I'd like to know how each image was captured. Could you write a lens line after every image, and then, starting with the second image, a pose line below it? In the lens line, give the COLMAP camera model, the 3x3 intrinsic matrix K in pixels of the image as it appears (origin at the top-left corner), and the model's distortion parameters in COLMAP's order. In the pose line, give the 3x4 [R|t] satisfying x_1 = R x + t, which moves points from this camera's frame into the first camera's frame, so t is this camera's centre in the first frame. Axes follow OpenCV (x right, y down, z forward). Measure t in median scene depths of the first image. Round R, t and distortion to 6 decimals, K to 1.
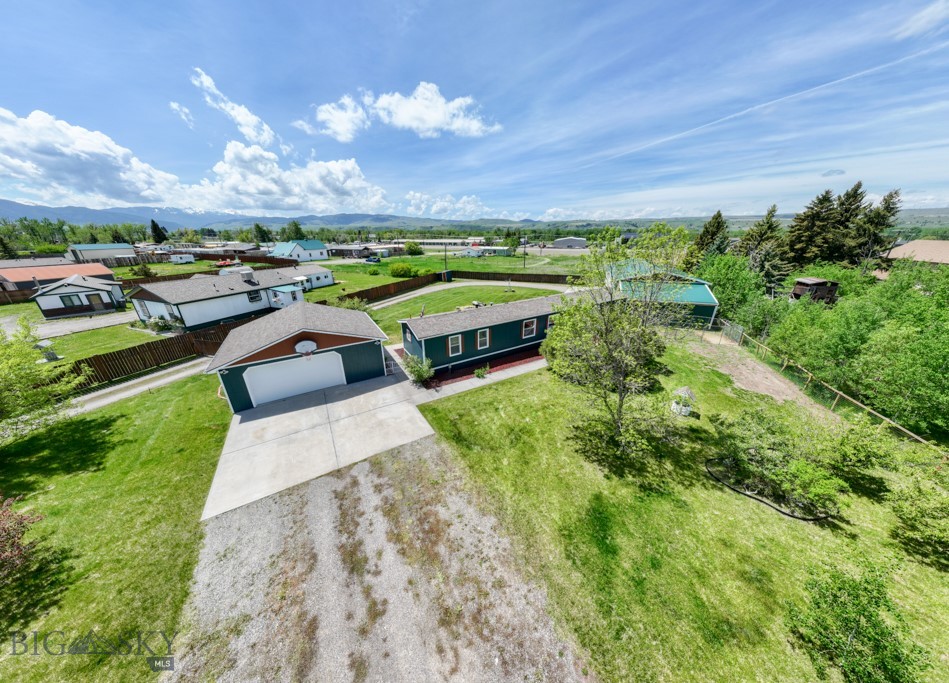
lens RADIAL K [[278.6, 0, 475.3], [0, 278.6, 340.5], [0, 0, 1]] dist [0.010943, -0.000944]
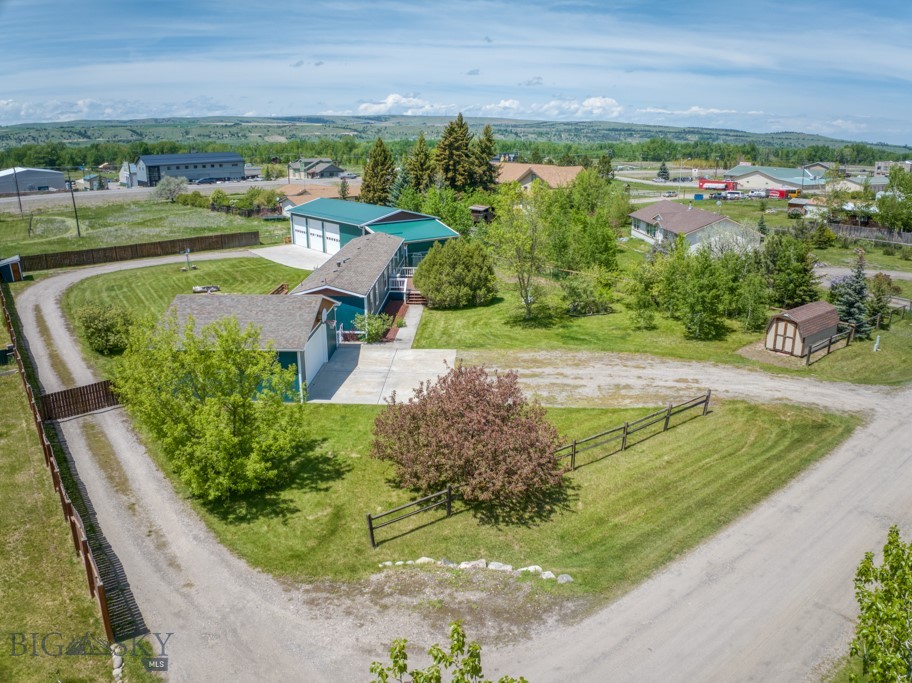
lens RADIAL K [[661.3, 0, 458.7], [0, 661.3, 336.9], [0, 0, 1]] dist [-0.103082, -0.013829]
pose [[0.537296, -0.238240, 0.809046, -0.856010], [0.300845, 0.950308, 0.080043, 0.020586], [-0.787912, 0.200391, 0.582270, -0.234853]]
